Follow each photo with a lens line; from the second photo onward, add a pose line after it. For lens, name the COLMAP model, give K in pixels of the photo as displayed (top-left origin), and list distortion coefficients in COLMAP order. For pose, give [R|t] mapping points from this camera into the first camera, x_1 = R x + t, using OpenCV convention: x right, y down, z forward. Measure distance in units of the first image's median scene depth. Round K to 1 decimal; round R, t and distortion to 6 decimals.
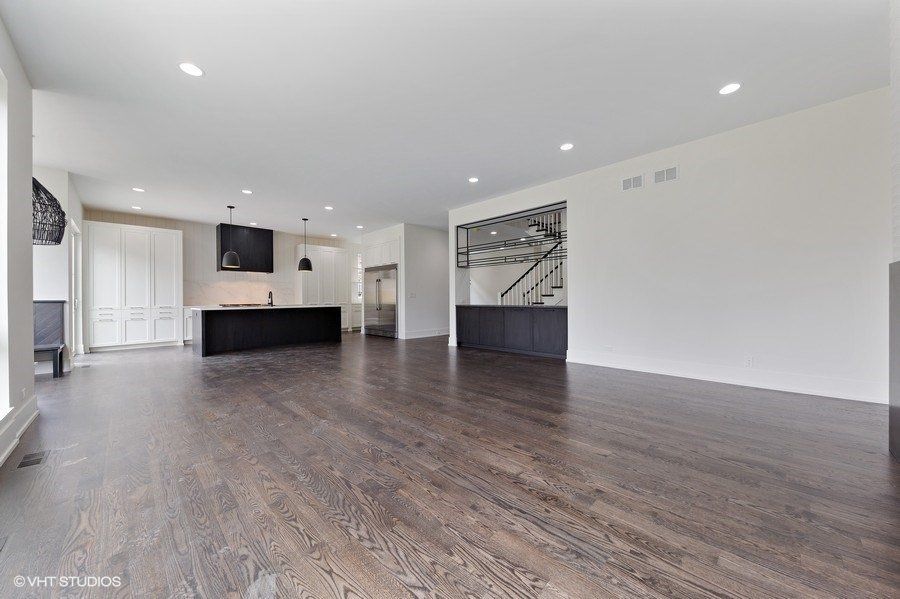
lens RADIAL K [[326.6, 0, 452.3], [0, 326.6, 296.6], [0, 0, 1]] dist [0.000569, -0.000007]
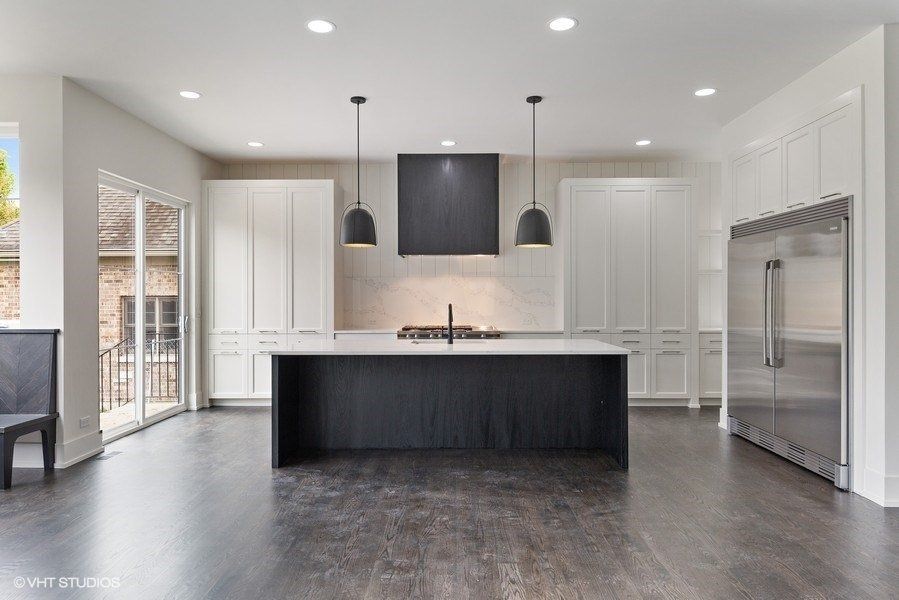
lens RADIAL K [[559.6, 0, 449.5], [0, 559.6, 300.0], [0, 0, 1]] dist [-0.026806, -0.001000]
pose [[0.705004, 0.011105, -0.709116, -0.092637], [-0.000700, 0.999888, 0.014963, -0.029771], [0.709203, -0.010053, 0.704933, 0.524688]]
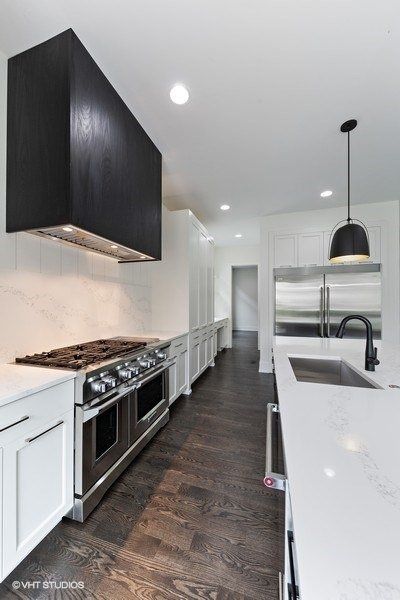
lens RADIAL K [[217.7, 0, 200.0], [0, 217.7, 300.0], [0, 0, 1]] dist [0.000569, -0.000007]
pose [[0.885676, 0.013987, 0.464093, -0.746969], [-0.009702, 0.999885, -0.011621, -0.025499], [-0.464202, 0.005790, 0.885710, 0.882113]]
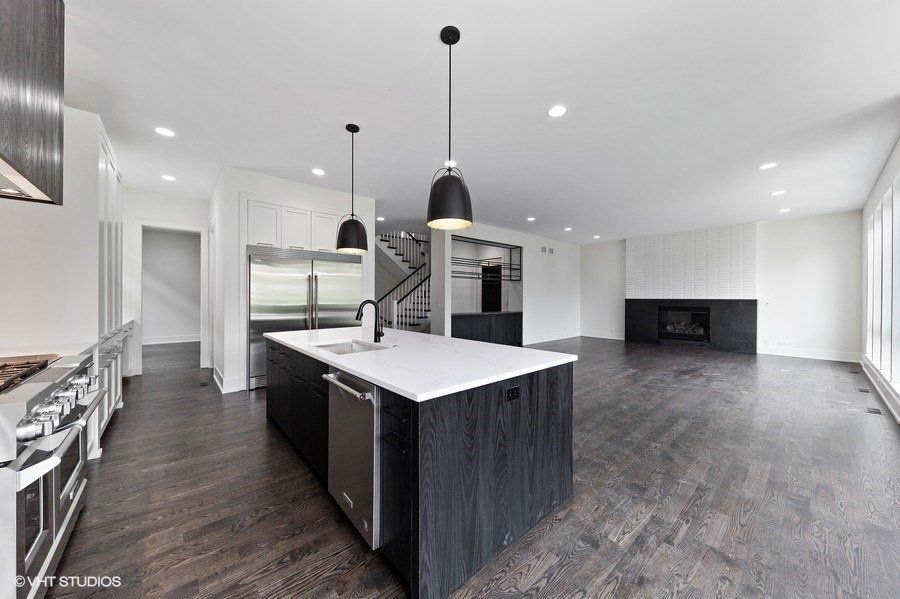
lens RADIAL K [[320.7, 0, 444.8], [0, 320.7, 298.3], [0, 0, 1]] dist [-0.000490, -0.000165]
pose [[0.071152, 0.007836, 0.997435, -0.881794], [-0.010749, 0.999917, -0.007089, -0.016063], [-0.997408, -0.010217, 0.071231, 0.880005]]
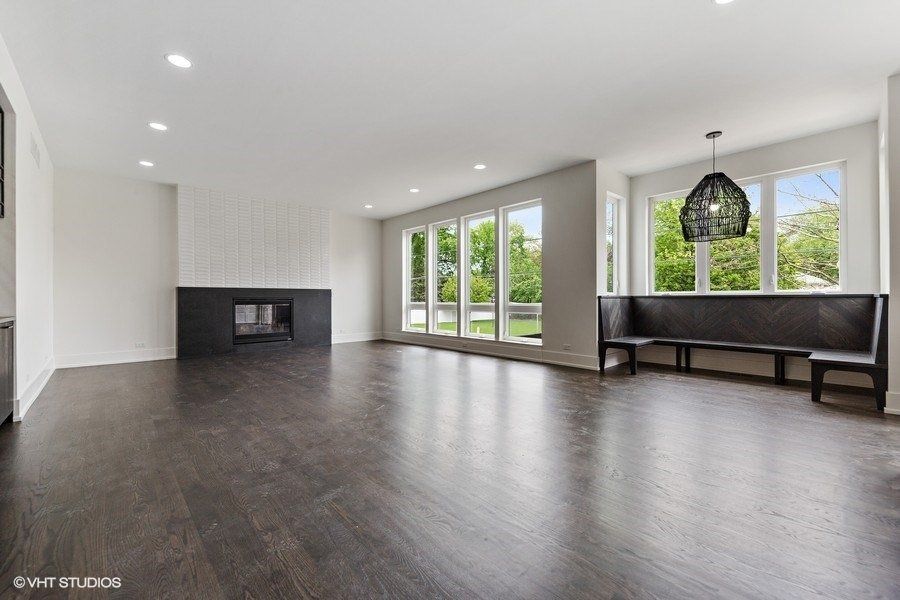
lens RADIAL K [[367.2, 0, 461.1], [0, 367.2, 297.2], [0, 0, 1]] dist [0.000576, -0.008423]
pose [[-0.999887, 0.012602, 0.008160, -0.255052], [0.012524, 0.999876, -0.009495, 0.008845], [-0.008279, -0.009391, -0.999922, 1.083011]]
